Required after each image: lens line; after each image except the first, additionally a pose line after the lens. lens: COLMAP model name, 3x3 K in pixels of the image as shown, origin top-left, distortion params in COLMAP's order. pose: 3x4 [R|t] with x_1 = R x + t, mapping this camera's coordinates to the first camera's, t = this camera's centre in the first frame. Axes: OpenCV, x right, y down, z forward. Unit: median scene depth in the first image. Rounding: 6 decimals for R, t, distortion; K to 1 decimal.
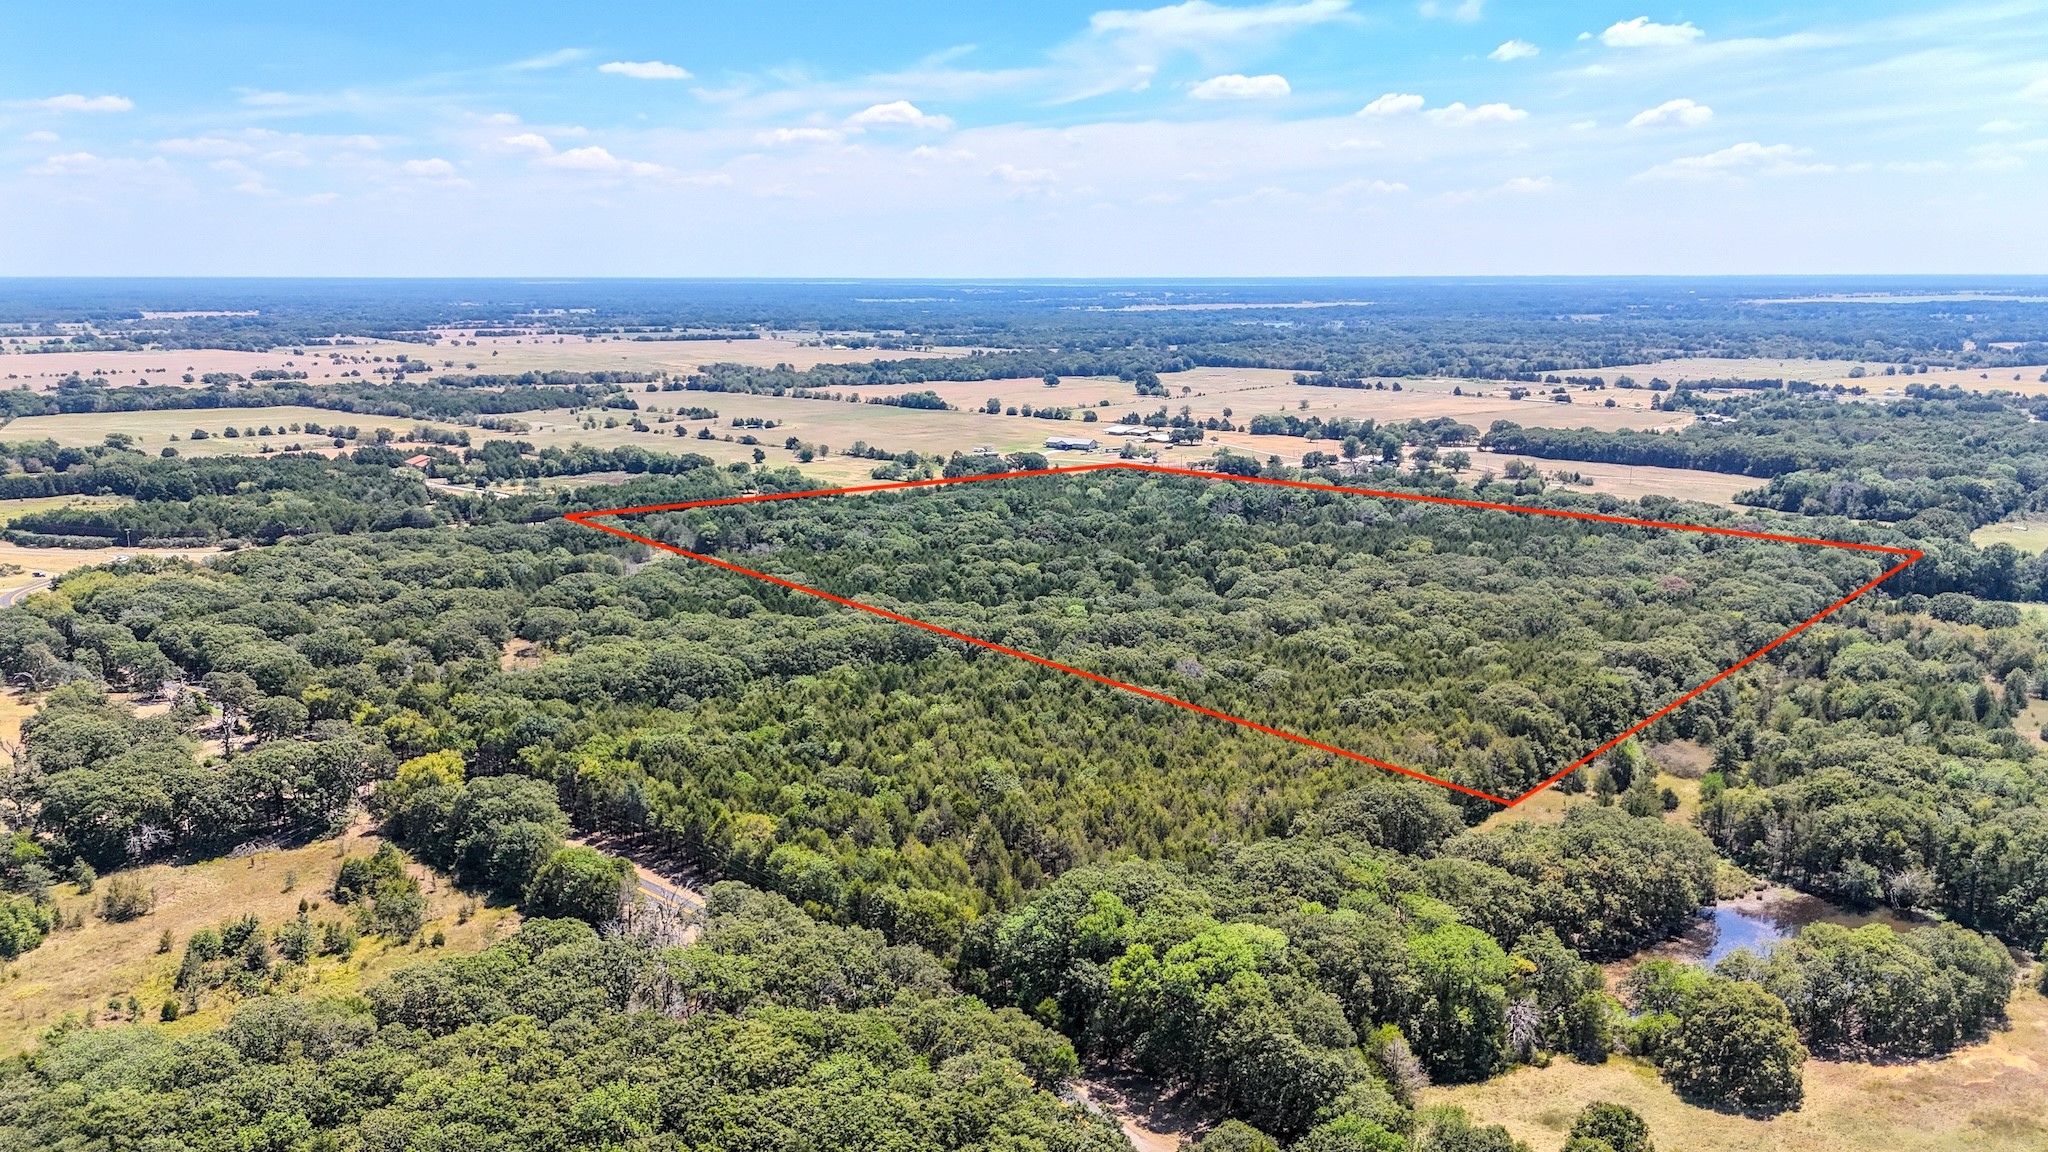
lens RADIAL K [[1523.1, 0, 1020.9], [0, 1523.1, 573.1], [0, 0, 1]] dist [0.067003, -0.071238]
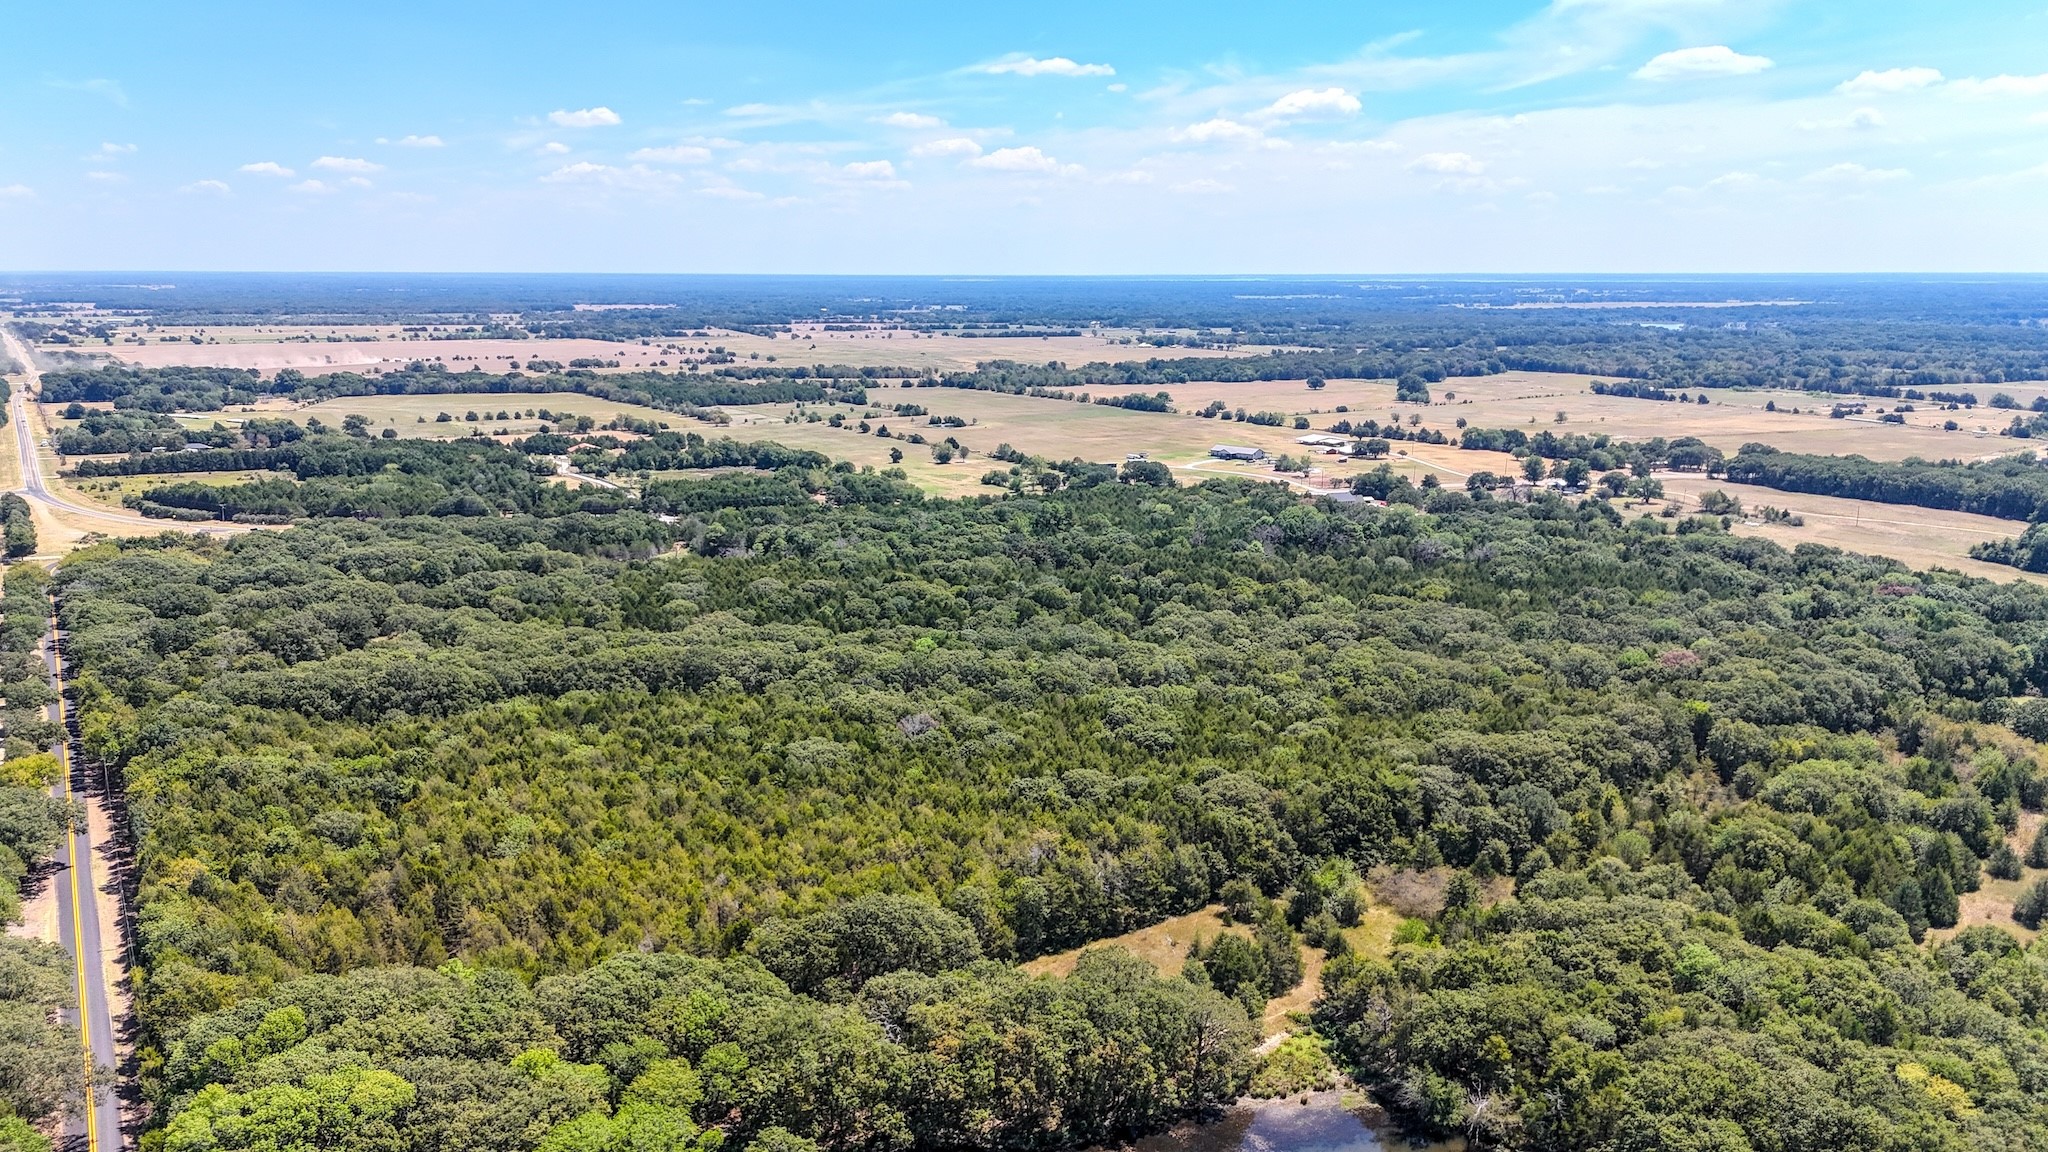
lens RADIAL K [[1523.1, 0, 1024.0], [0, 1523.1, 592.7], [0, 0, 1]] dist [0.067003, -0.071238]
pose [[0.963397, 0.058204, -0.261683, 0.119435], [-0.054406, 0.998282, 0.021743, -0.010357], [0.262499, -0.006710, 0.964909, 0.055197]]
